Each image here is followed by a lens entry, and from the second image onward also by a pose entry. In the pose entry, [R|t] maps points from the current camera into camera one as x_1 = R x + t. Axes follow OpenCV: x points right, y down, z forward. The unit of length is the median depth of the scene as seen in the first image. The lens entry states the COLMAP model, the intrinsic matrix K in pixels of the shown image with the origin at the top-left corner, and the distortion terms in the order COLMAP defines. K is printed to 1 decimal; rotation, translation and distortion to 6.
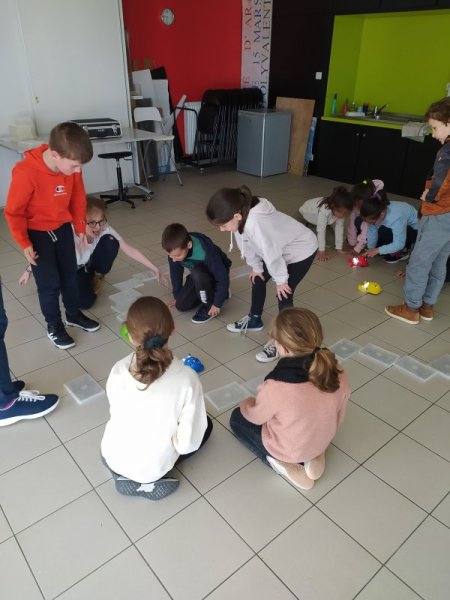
lens RADIAL K [[446.3, 0, 226.3], [0, 446.3, 305.2], [0, 0, 1]] dist [0.077925, -0.088546]
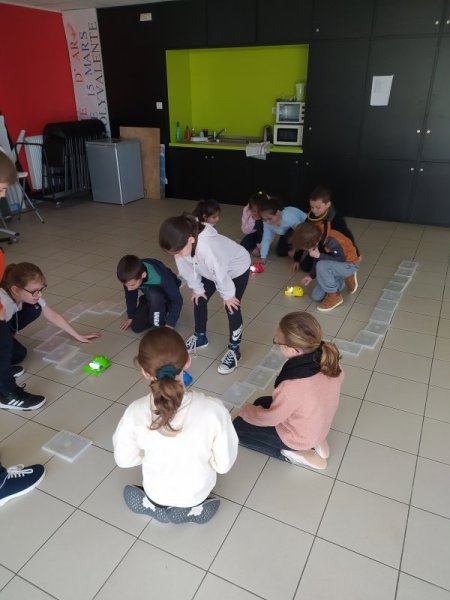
lens RADIAL K [[446.3, 0, 224.3], [0, 446.3, 301.5], [0, 0, 1]] dist [0.077925, -0.088546]
pose [[0.919375, -0.189483, 0.344740, -0.114504], [0.207470, 0.978116, -0.015681, -0.011196], [-0.334224, 0.085940, 0.938567, -0.002938]]
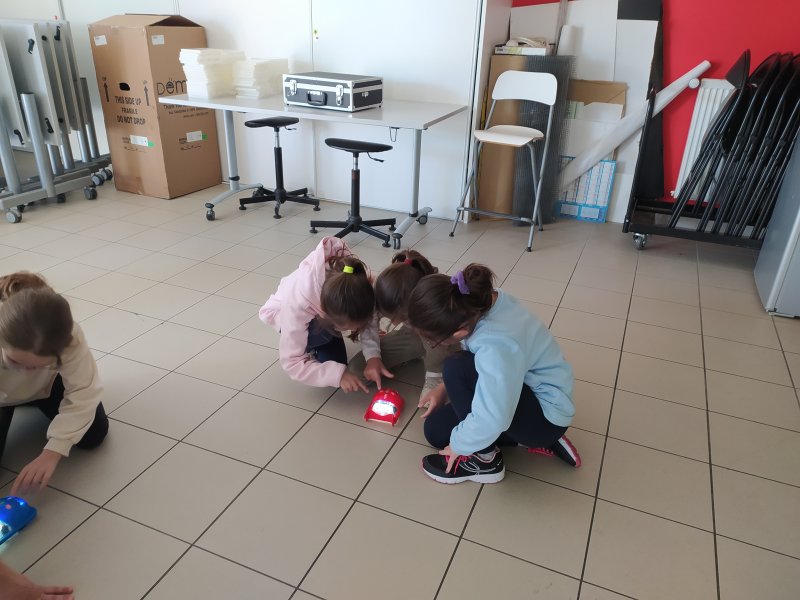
lens RADIAL K [[595.0, 0, 401.2], [0, 595.0, 299.2], [0, 0, 1]] dist [0.077925, -0.088546]
pose [[0.460255, 0.386079, -0.799443, 0.344538], [-0.450678, 0.877440, 0.164282, -0.276991], [0.764889, 0.284679, 0.577843, 0.612005]]
